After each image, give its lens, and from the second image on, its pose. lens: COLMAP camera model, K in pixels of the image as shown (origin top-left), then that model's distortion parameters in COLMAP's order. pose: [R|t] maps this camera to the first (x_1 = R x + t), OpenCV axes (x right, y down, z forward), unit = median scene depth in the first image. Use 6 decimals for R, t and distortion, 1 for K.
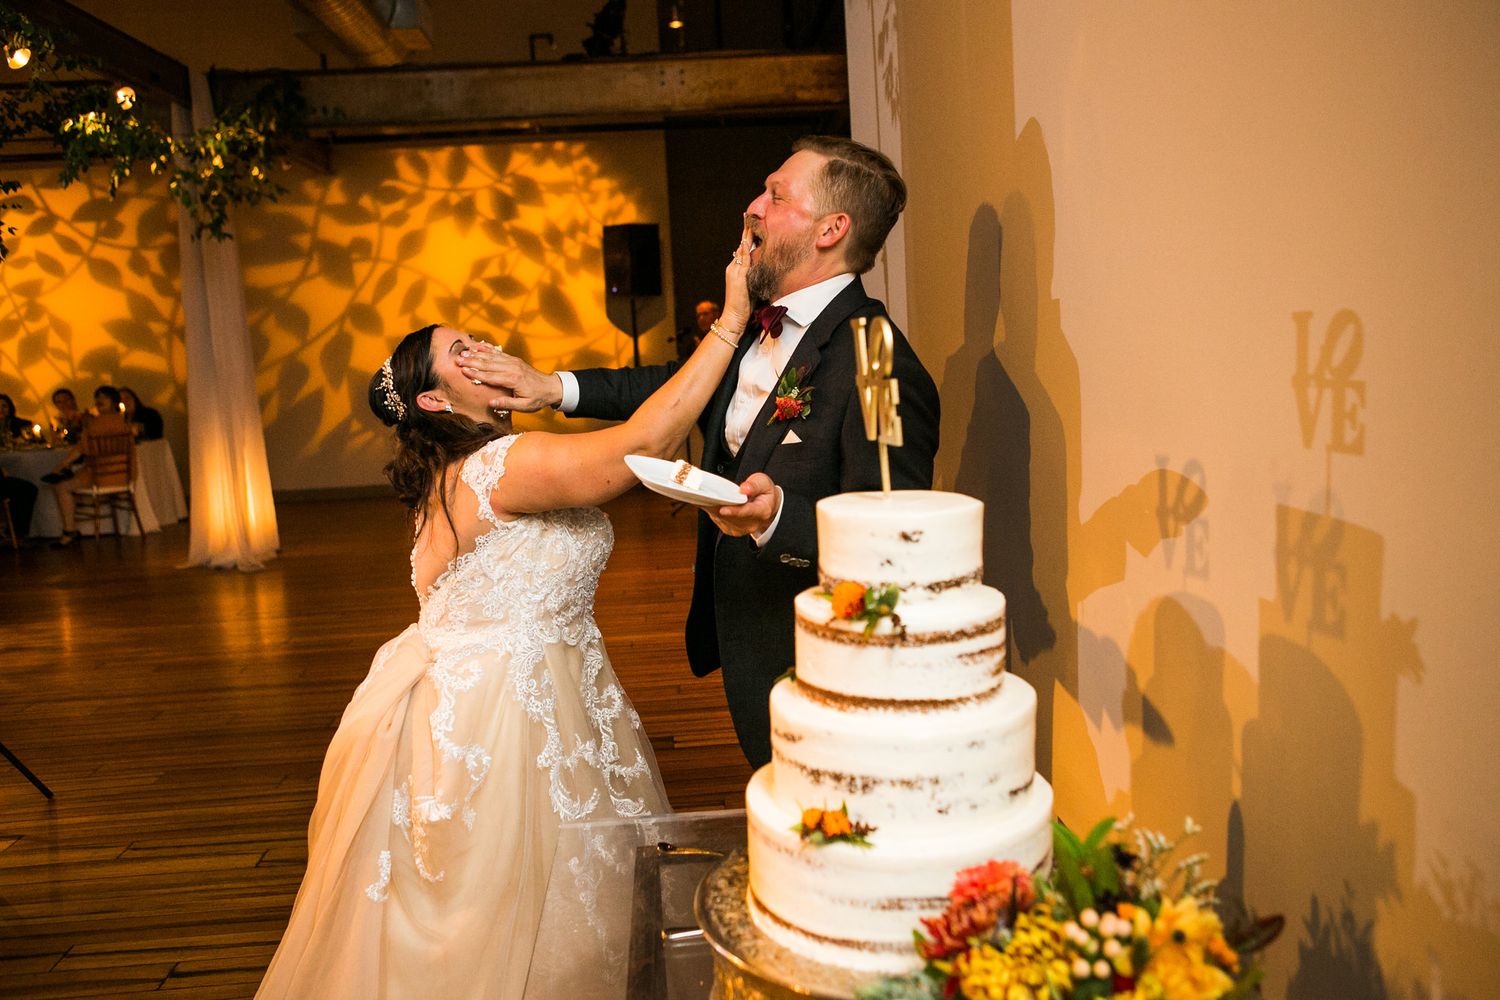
lens RADIAL K [[1282.7, 0, 750.0], [0, 1282.7, 500.0], [0, 0, 1]] dist [-0.011539, 0.004656]
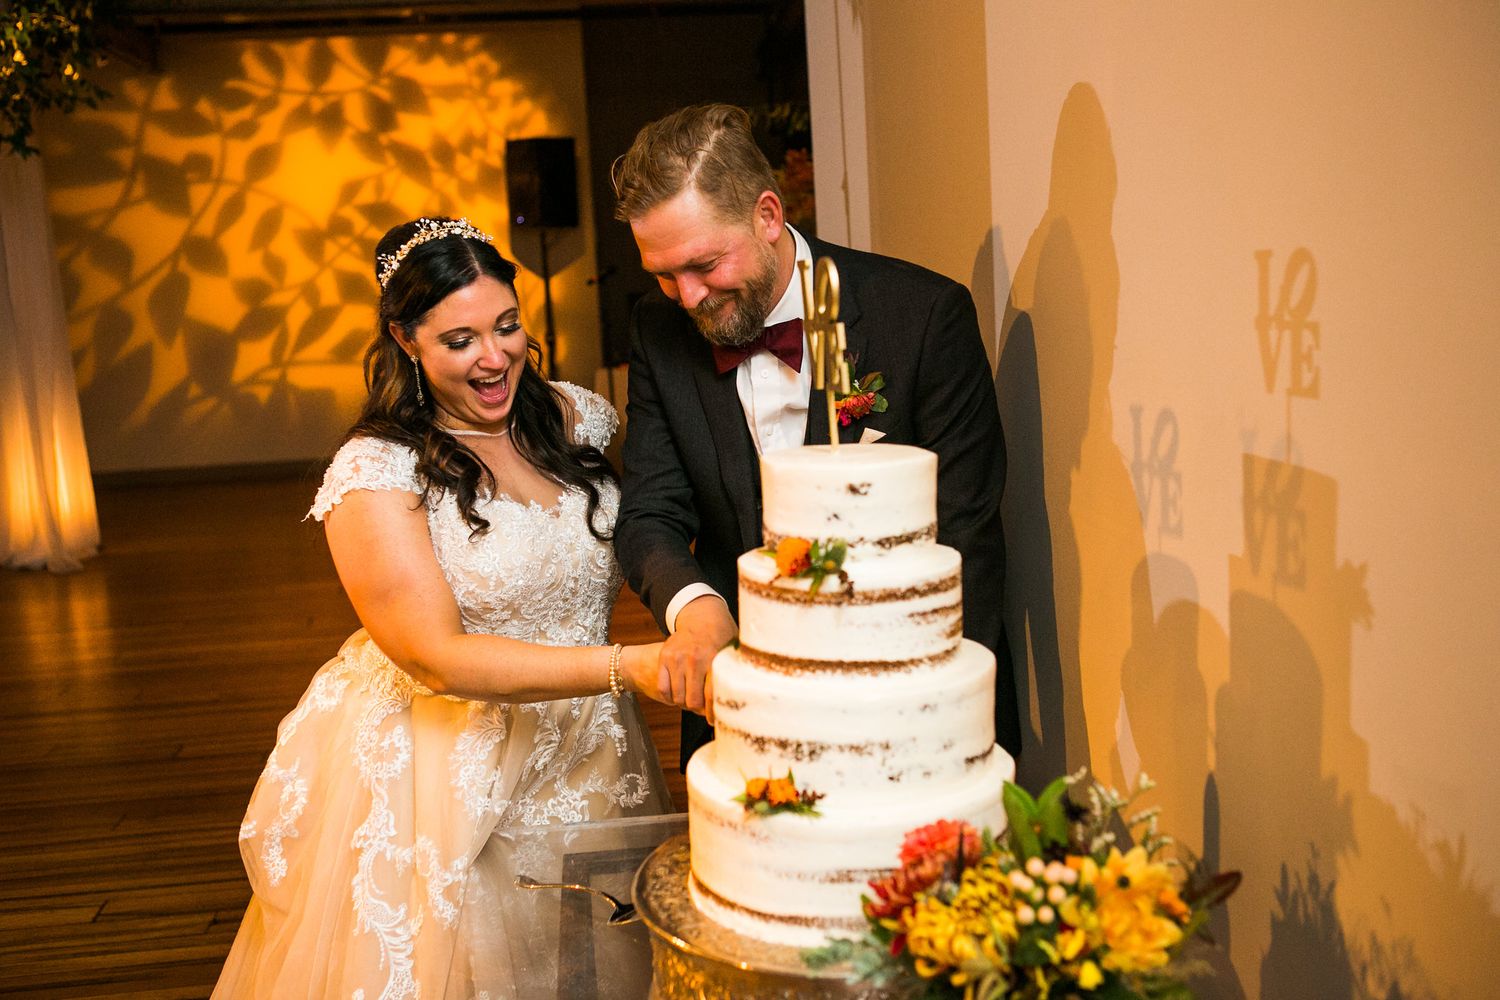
lens RADIAL K [[1631.3, 0, 750.0], [0, 1631.3, 500.0], [0, 0, 1]] dist [0.025922, 0.007226]
pose [[0.999338, -0.006556, 0.035789, 0.001794], [0.006251, 0.999943, 0.008640, 0.024941], [-0.035843, -0.008411, 0.999322, -0.197013]]
